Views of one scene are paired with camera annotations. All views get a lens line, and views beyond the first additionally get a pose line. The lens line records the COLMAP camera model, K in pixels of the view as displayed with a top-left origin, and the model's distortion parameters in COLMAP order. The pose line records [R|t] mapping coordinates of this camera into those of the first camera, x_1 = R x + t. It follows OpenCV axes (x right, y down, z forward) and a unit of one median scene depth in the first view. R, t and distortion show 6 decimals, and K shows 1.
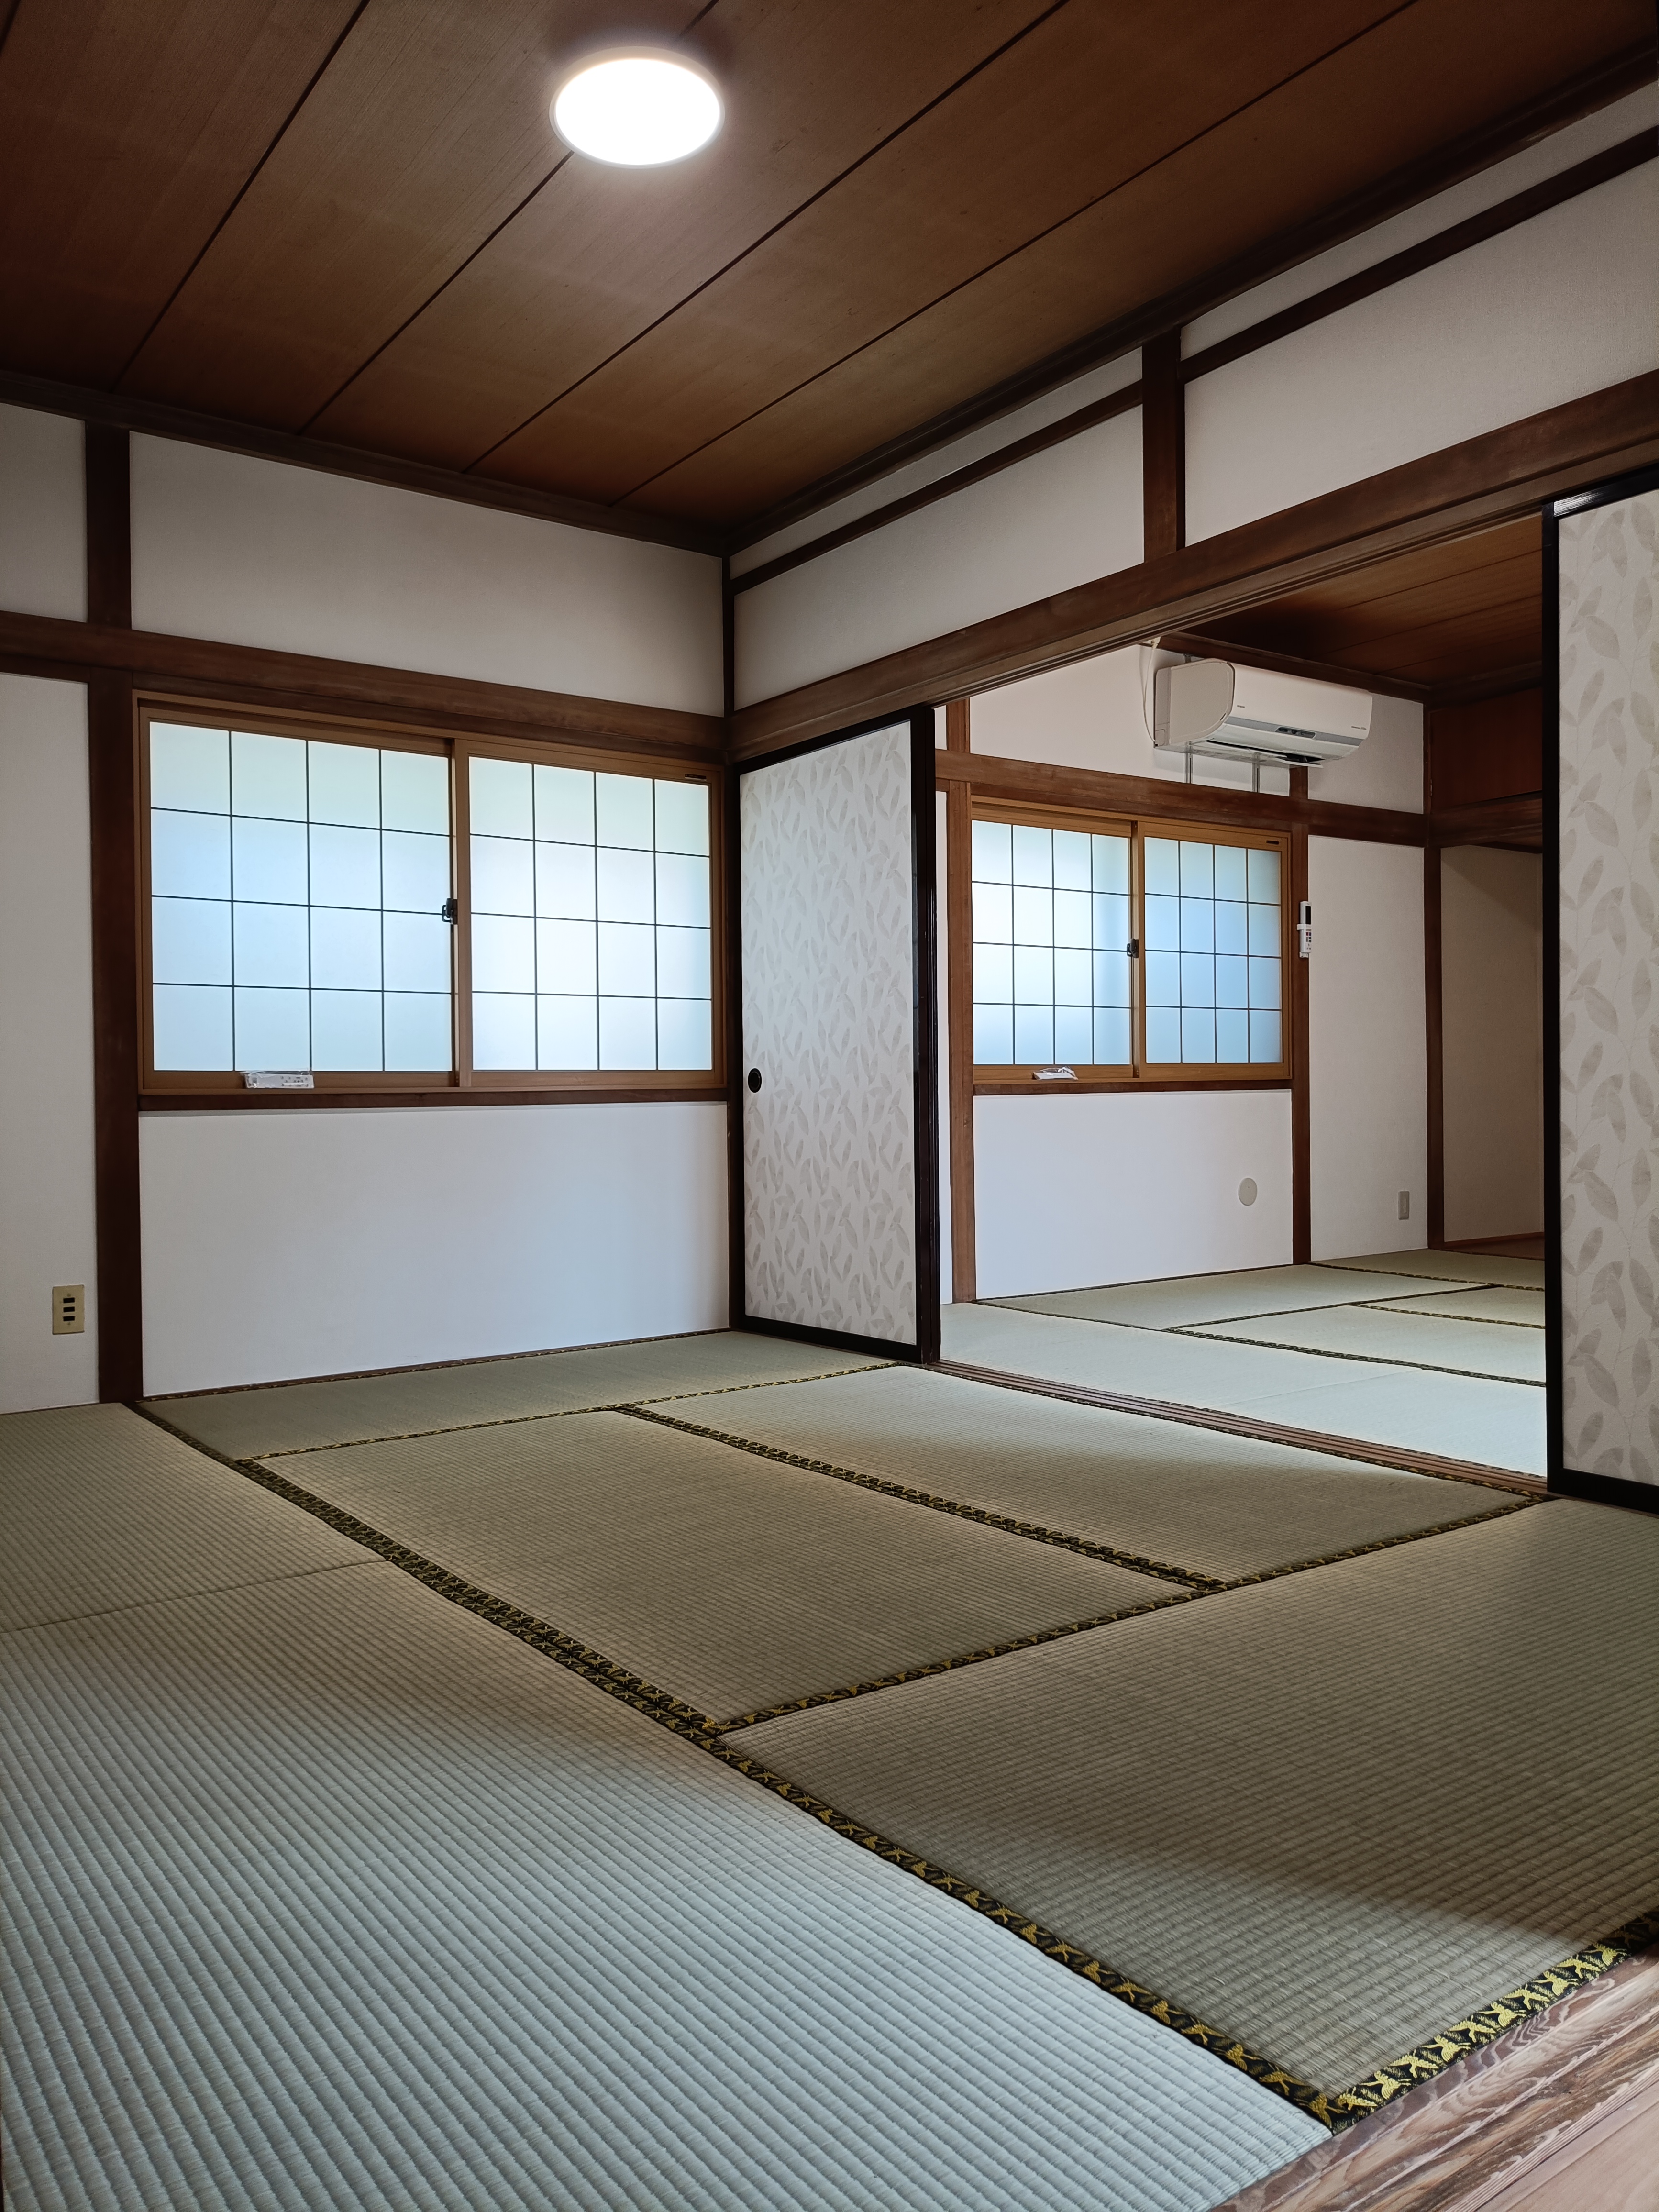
lens RADIAL K [[1619.8, 0, 828.7], [0, 1619.8, 1106.7], [0, 0, 1]] dist [0.032744, -0.010773]
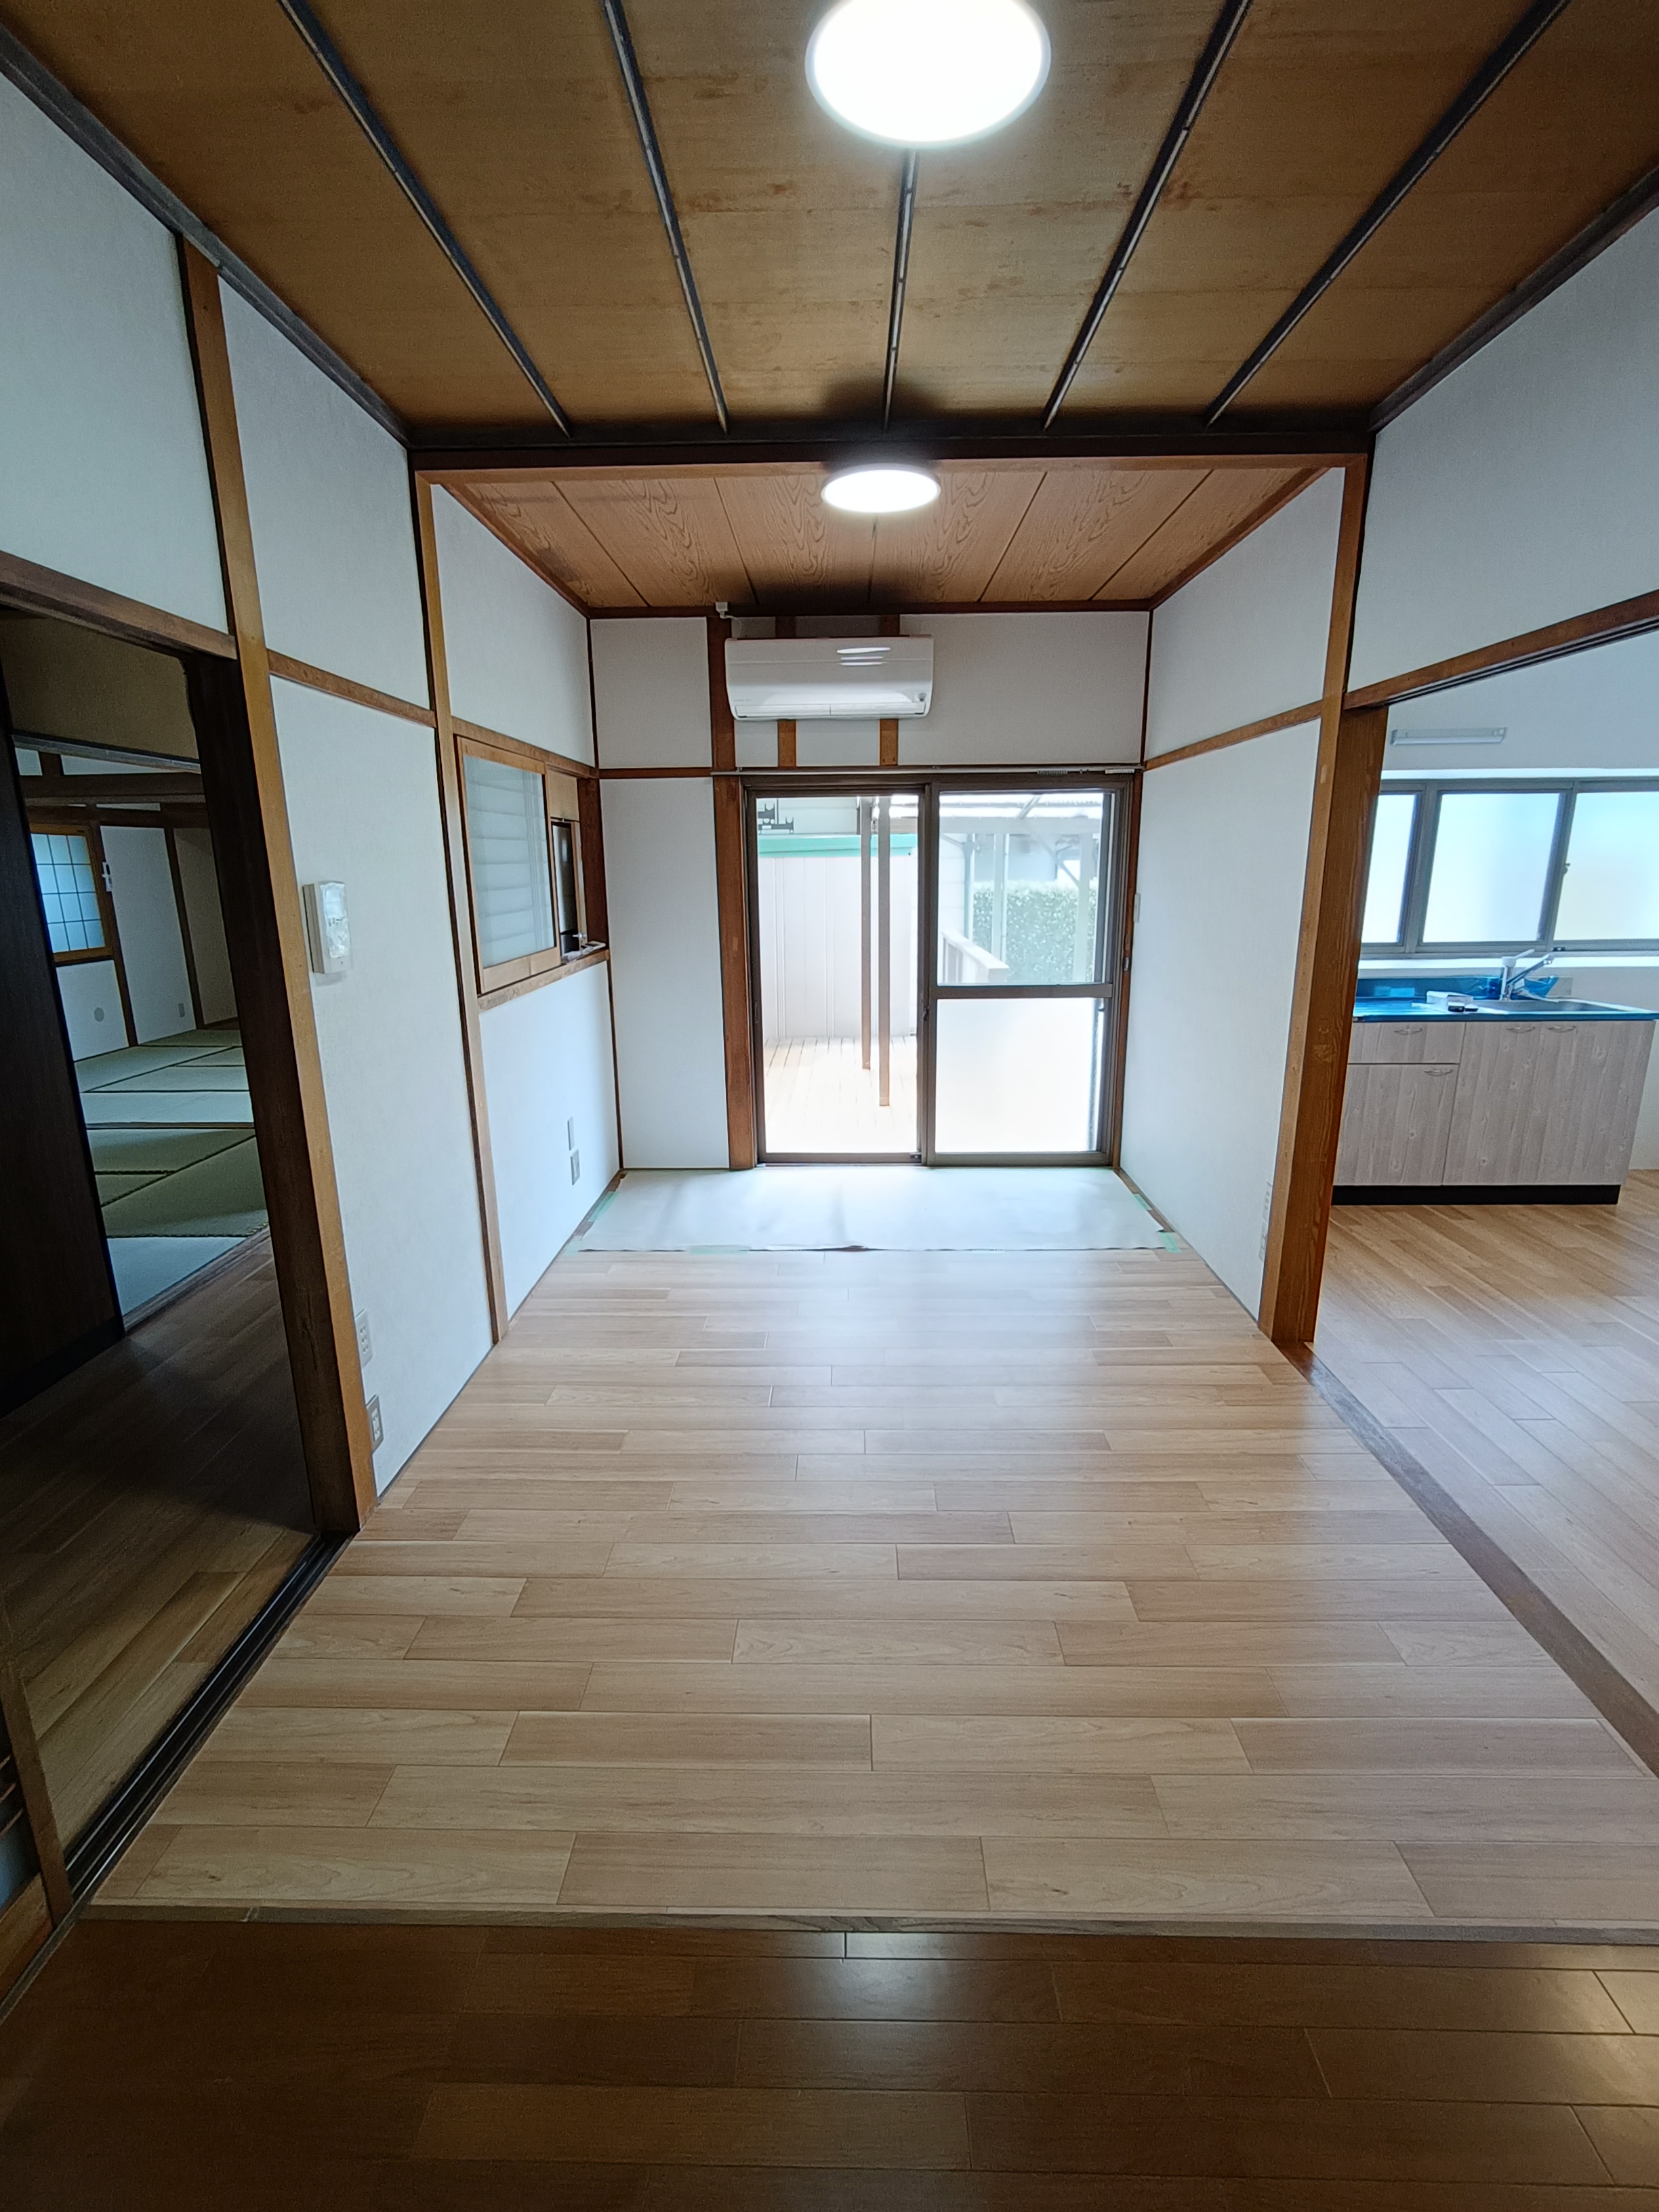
lens RADIAL K [[1021.3, 0, 826.0], [0, 1021.3, 1112.2], [0, 0, 1]] dist [0.000827, 0.000316]
pose [[0.597571, -0.183806, 0.780464, -0.207687], [0.007687, 0.974639, 0.223649, -0.102643], [-0.801779, -0.127647, 0.583829, -0.464251]]
